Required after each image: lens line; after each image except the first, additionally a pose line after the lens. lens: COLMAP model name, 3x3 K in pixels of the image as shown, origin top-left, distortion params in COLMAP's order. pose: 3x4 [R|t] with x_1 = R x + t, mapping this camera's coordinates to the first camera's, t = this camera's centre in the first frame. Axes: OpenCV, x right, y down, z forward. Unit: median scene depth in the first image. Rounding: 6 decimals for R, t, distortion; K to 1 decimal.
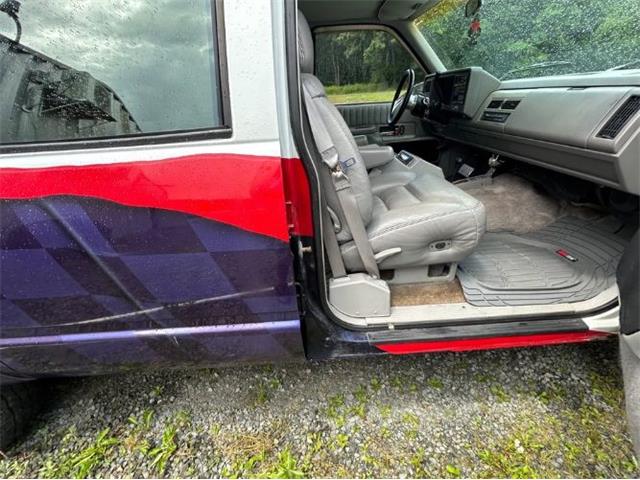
lens RADIAL K [[283.4, 0, 318.5], [0, 283.4, 230.3], [0, 0, 1]] dist [-0.000086, 0.000072]
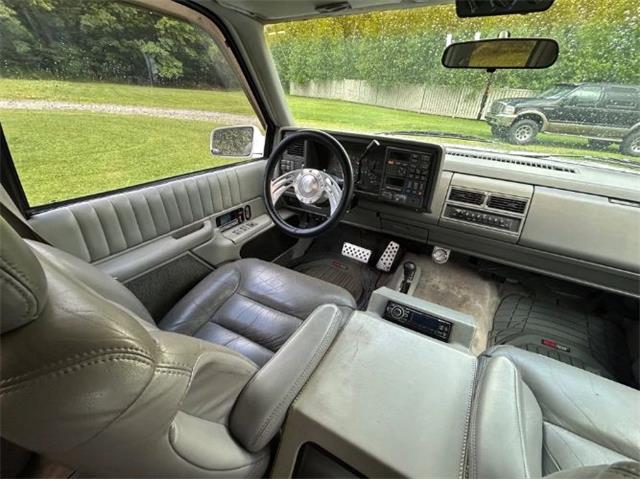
lens RADIAL K [[283.4, 0, 318.5], [0, 283.4, 230.3], [0, 0, 1]] dist [-0.000086, 0.000072]
pose [[0.517909, -0.316906, 0.794570, -0.154801], [0.305449, 0.936126, 0.174270, -0.596838], [-0.799044, 0.152445, 0.581627, 0.887612]]
